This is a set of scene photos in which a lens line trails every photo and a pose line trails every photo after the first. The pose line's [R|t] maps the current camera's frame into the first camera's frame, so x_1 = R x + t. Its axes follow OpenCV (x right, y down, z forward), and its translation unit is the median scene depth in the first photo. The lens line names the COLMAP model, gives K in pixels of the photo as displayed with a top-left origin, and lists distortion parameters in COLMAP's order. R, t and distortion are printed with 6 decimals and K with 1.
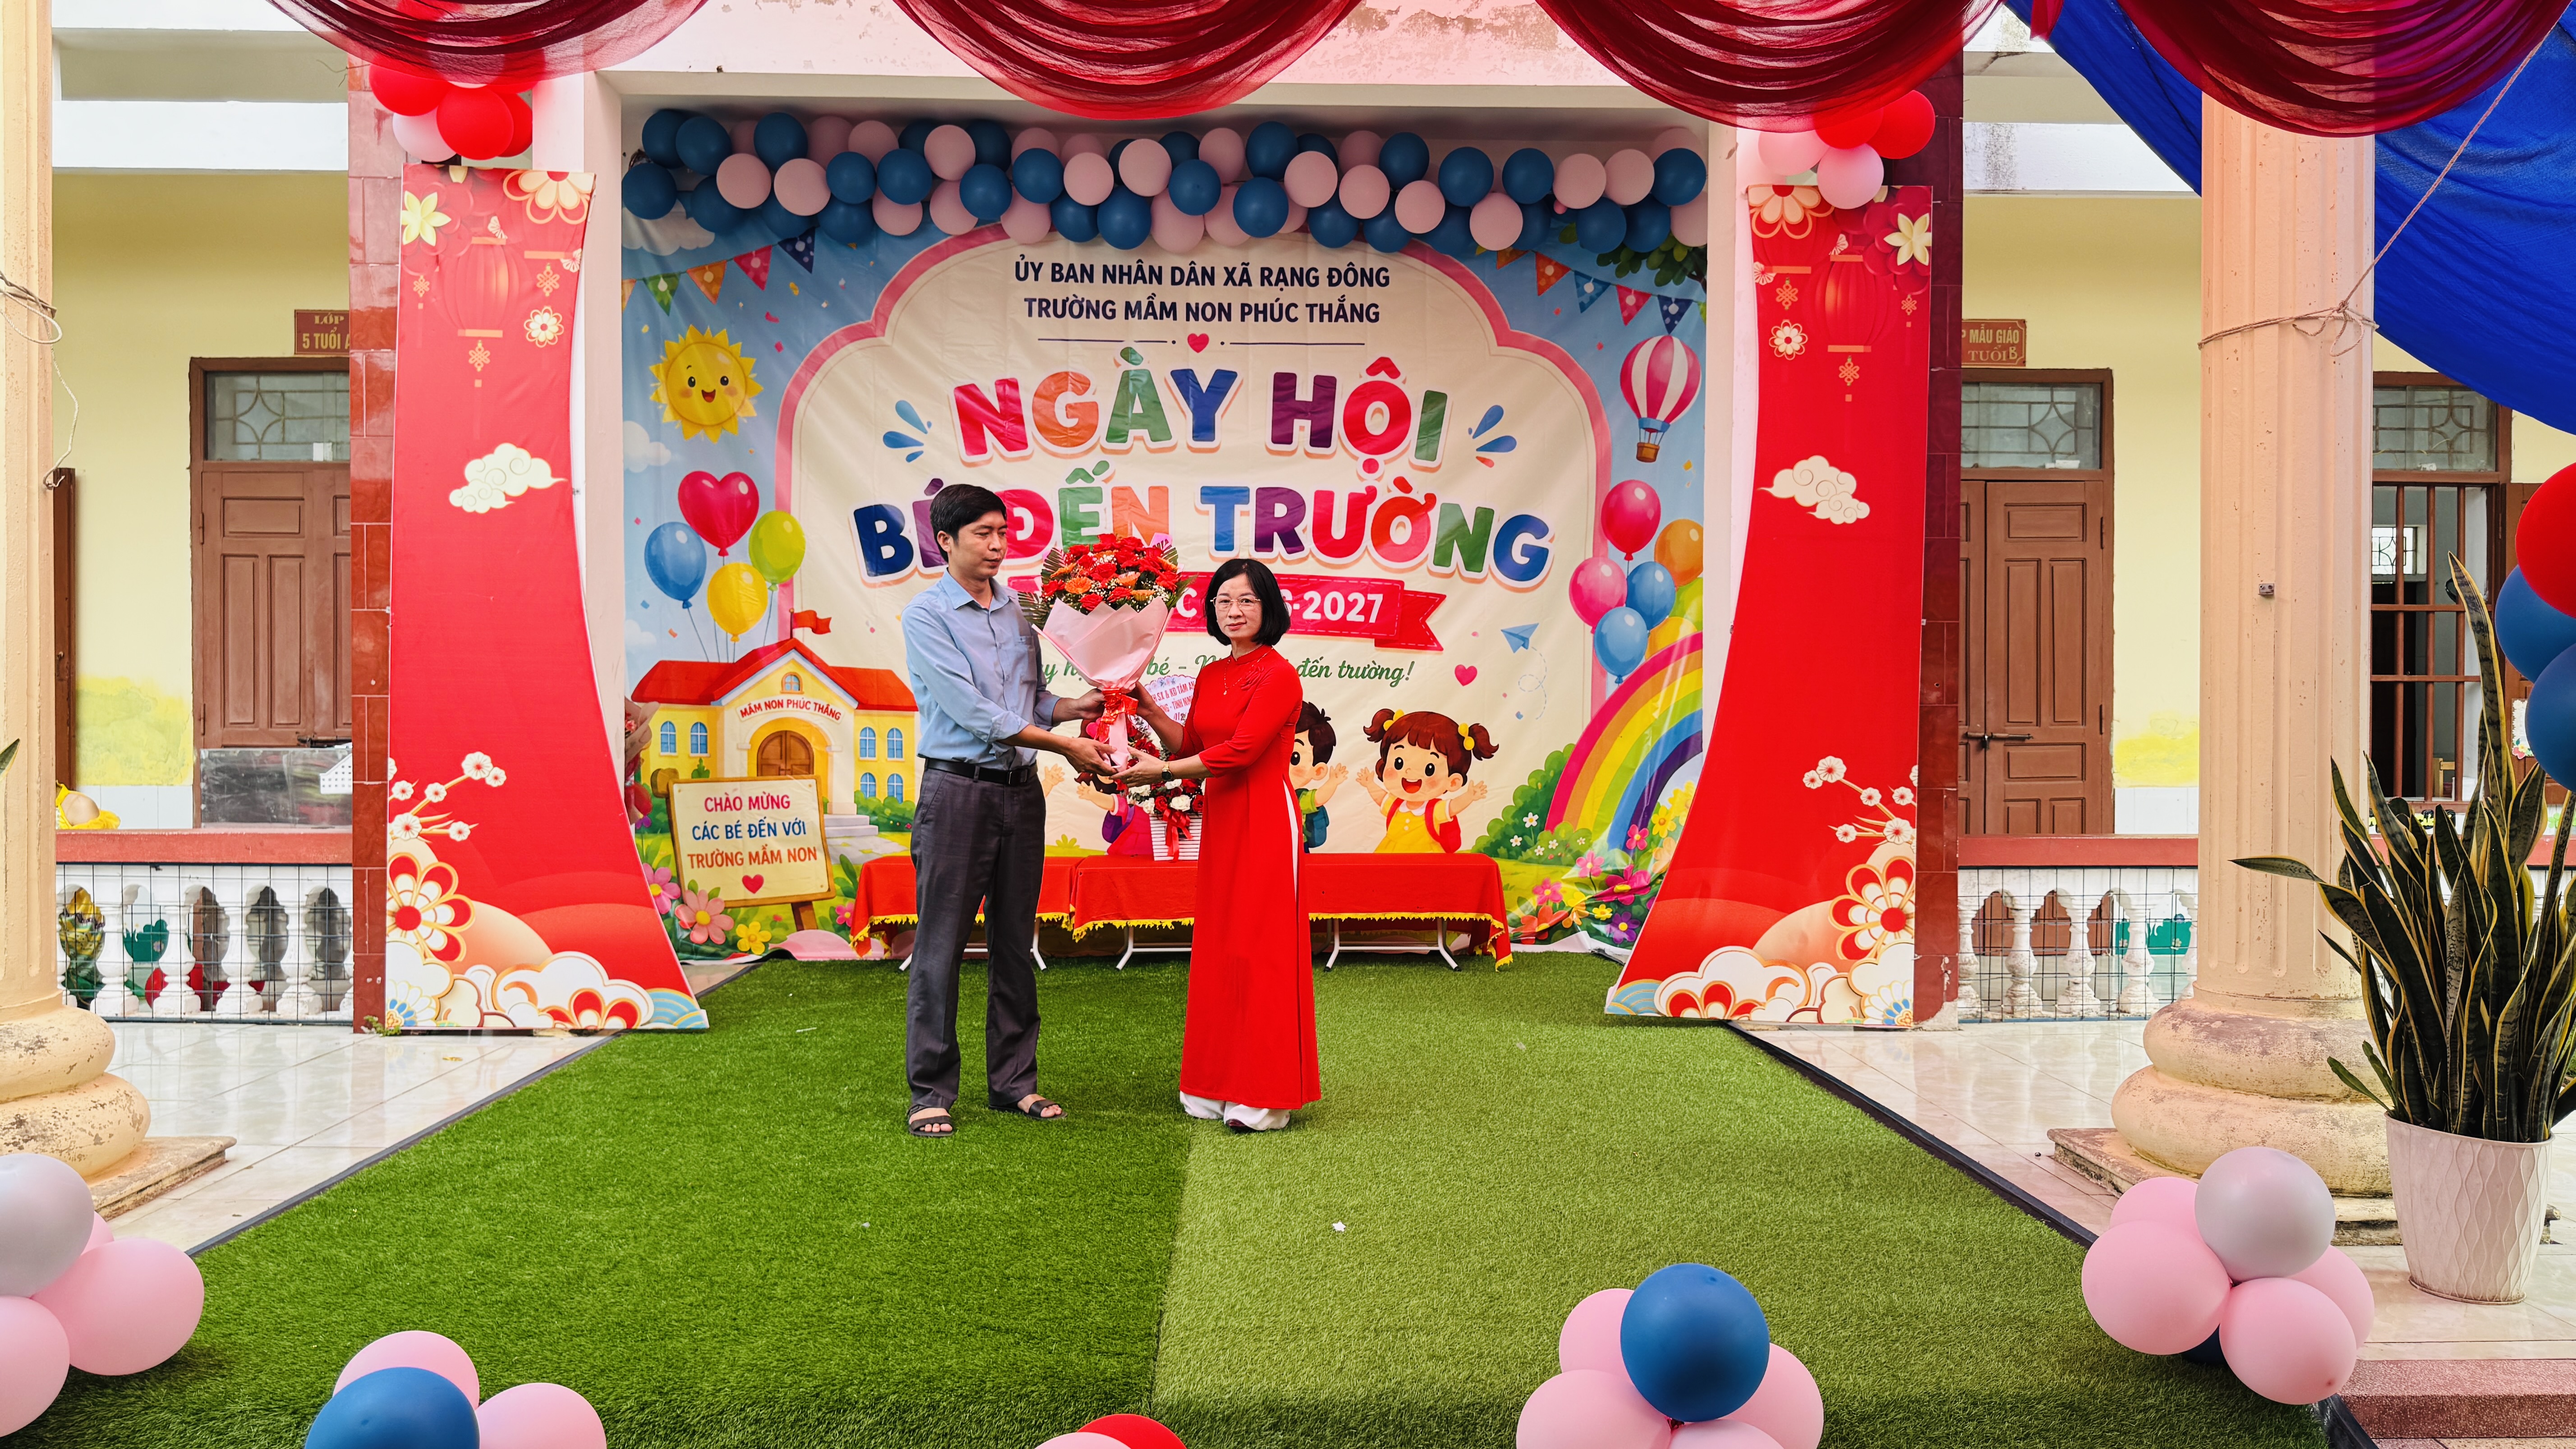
lens RADIAL K [[1800.9, 0, 1282.2], [0, 1800.9, 738.4], [0, 0, 1]] dist [0.049450, -0.057018]
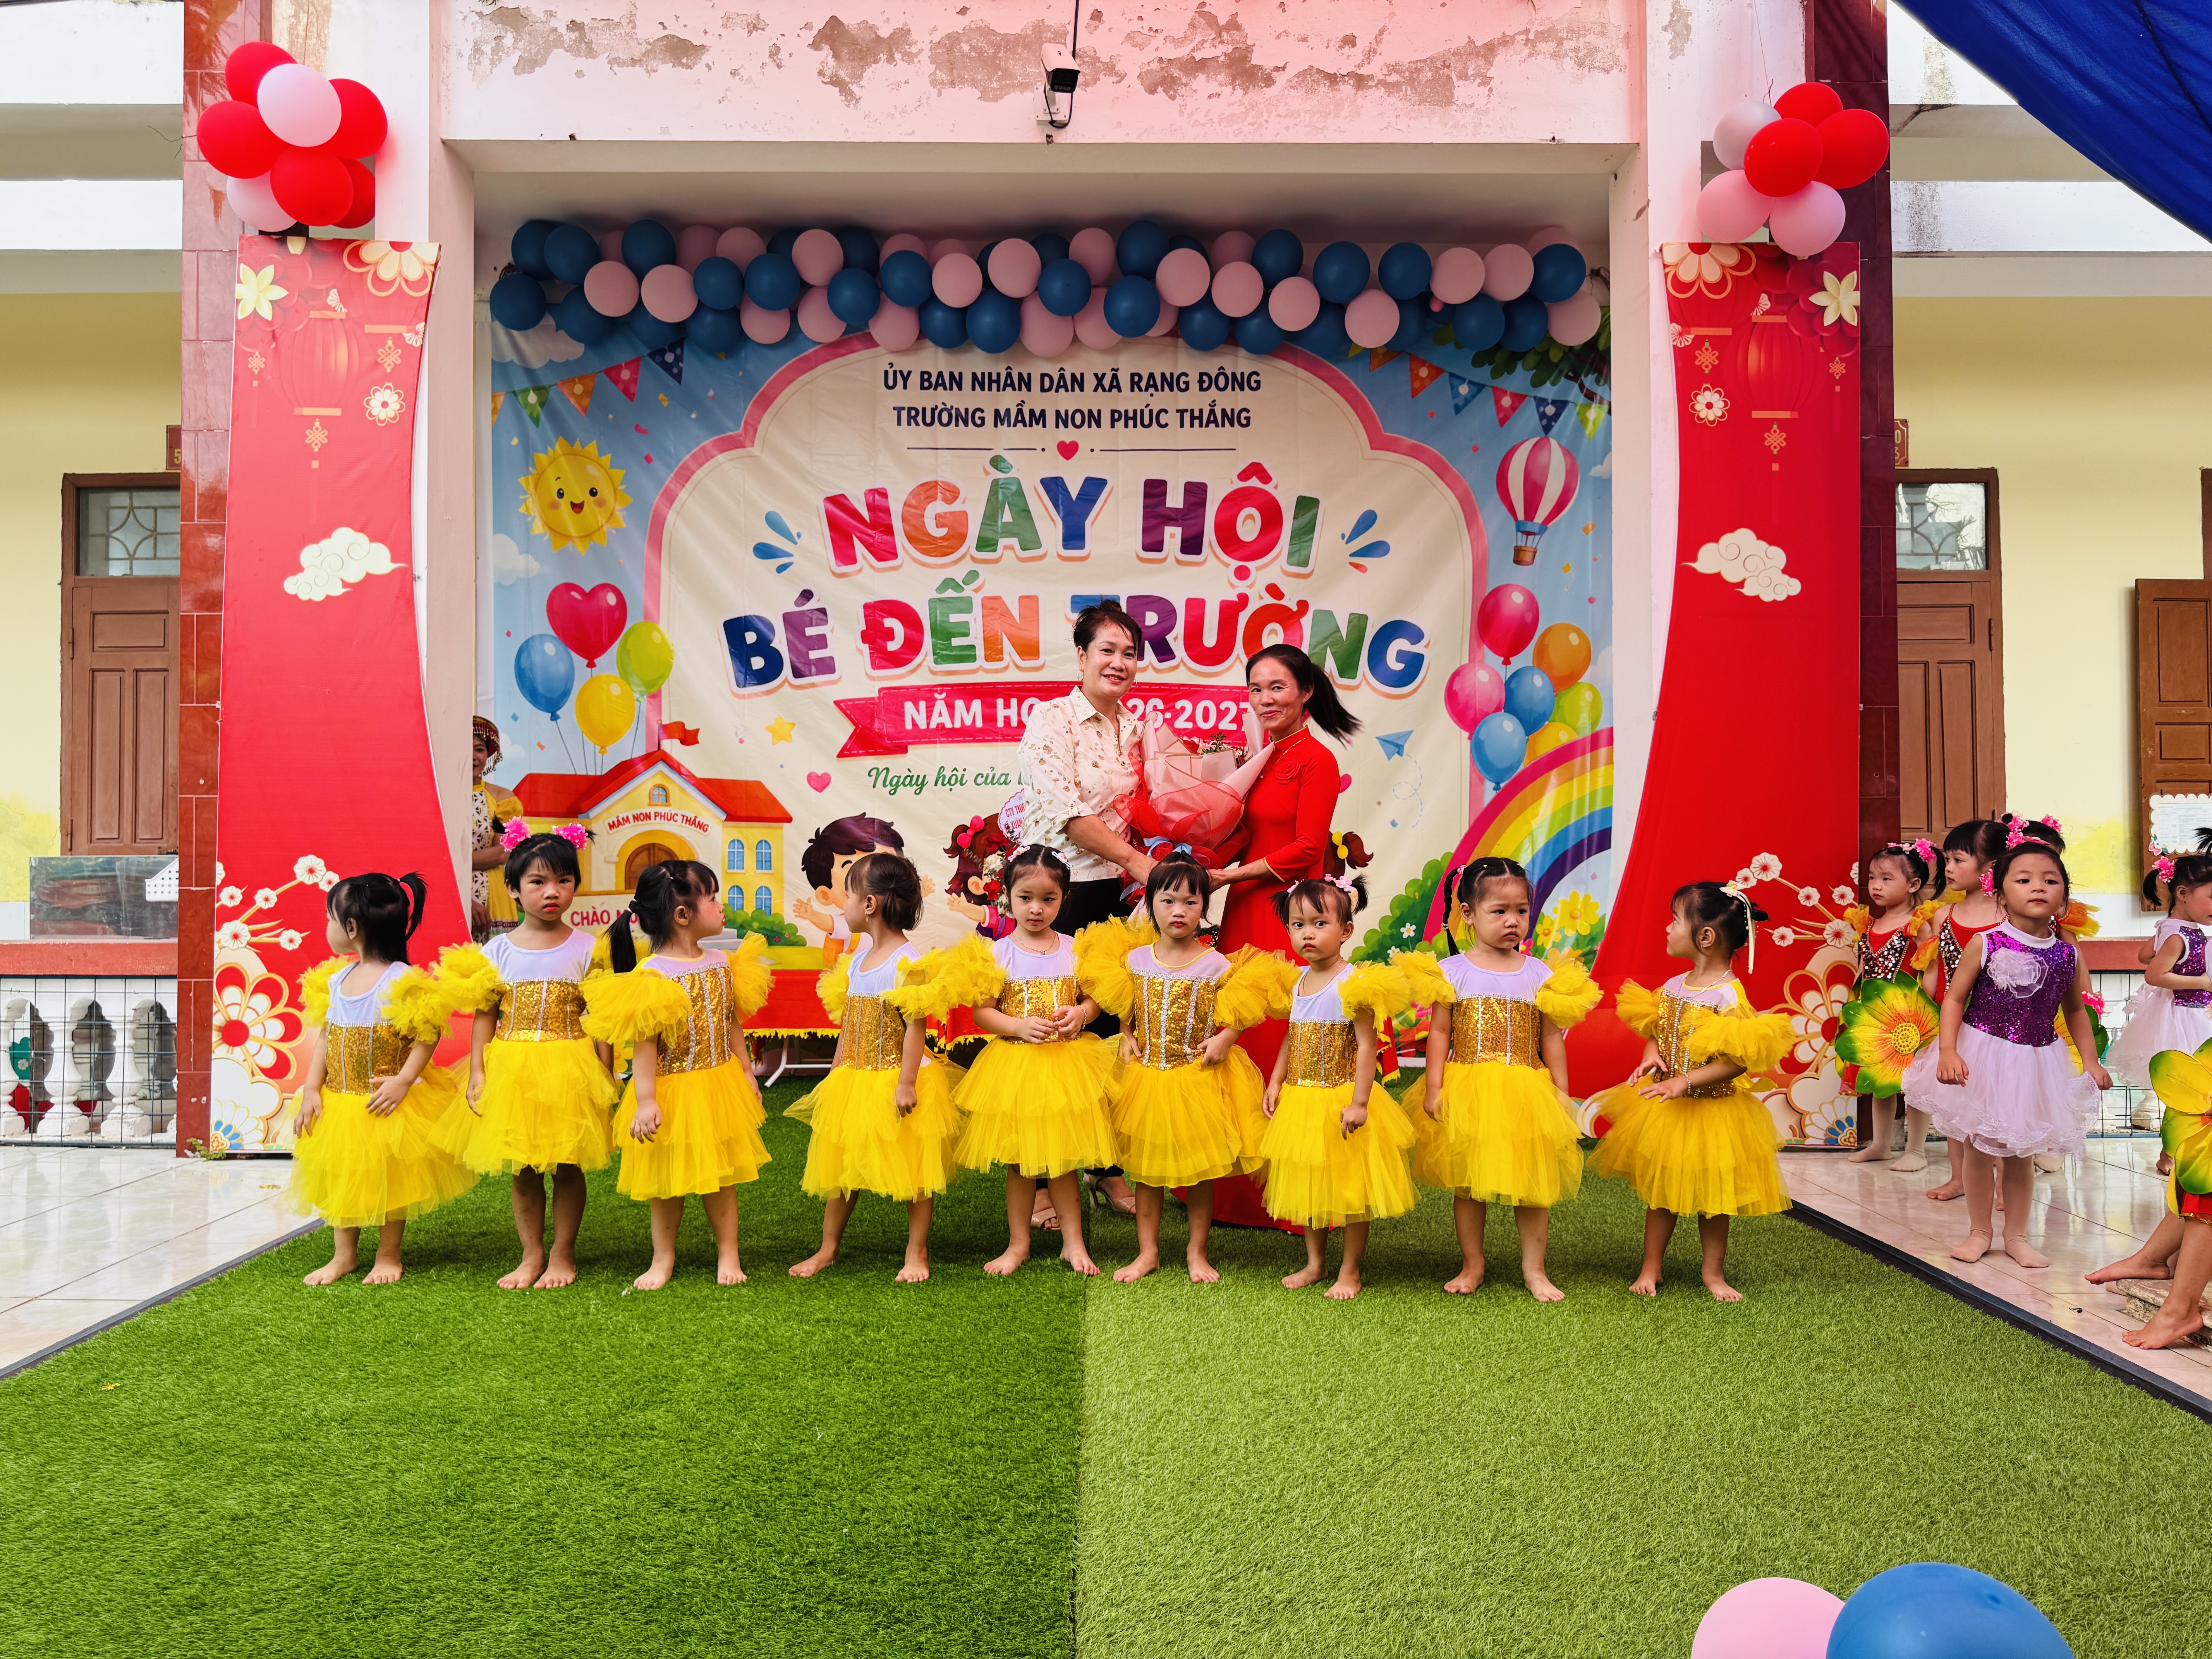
lens RADIAL K [[1551.7, 0, 1087.5], [0, 1551.7, 829.1], [0, 0, 1]] dist [0.023951, -0.018759]
pose [[0.999773, -0.006116, -0.020390, -0.023925], [0.005430, 0.999423, -0.033519, 0.021589], [0.020583, 0.033401, 0.999230, 0.189490]]
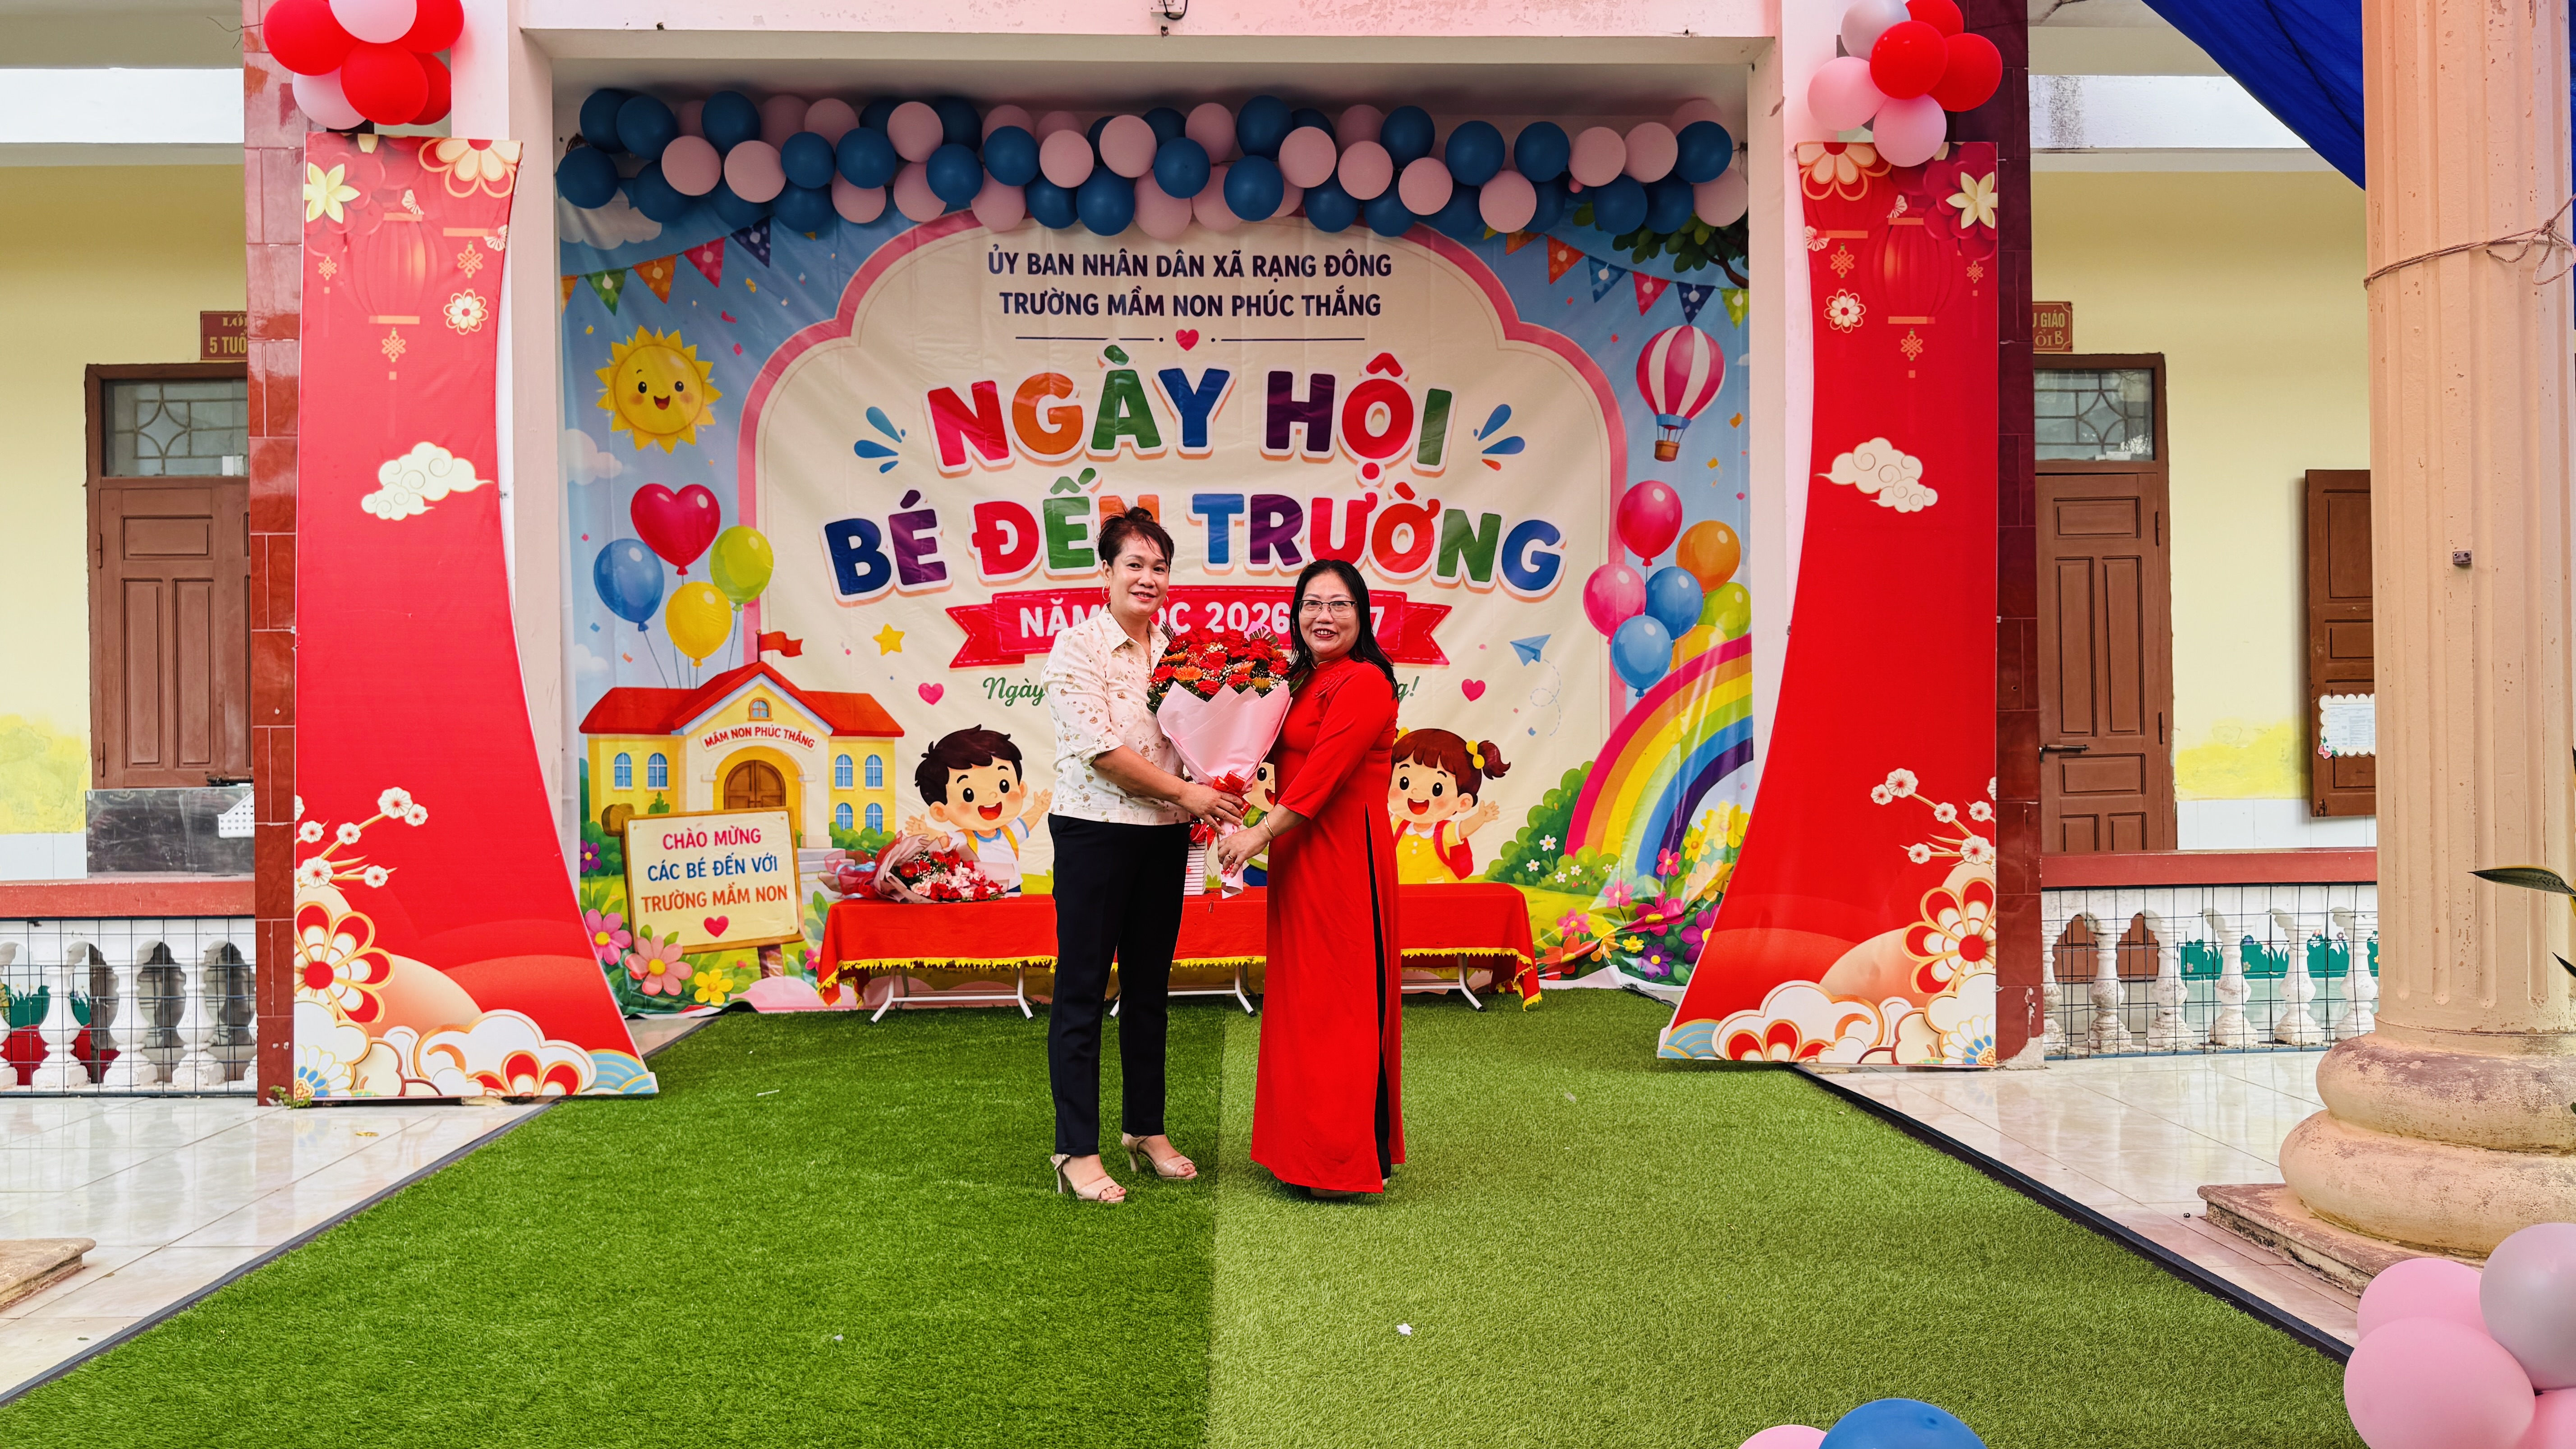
lens RADIAL K [[1800.9, 0, 1278.3], [0, 1800.9, 745.4], [0, 0, 1]] dist [0.049450, -0.057018]
pose [[0.999751, -0.015654, 0.015882, -0.021501], [0.015903, 0.999750, -0.015709, 0.007183], [-0.015632, 0.015958, 0.999750, 0.092863]]
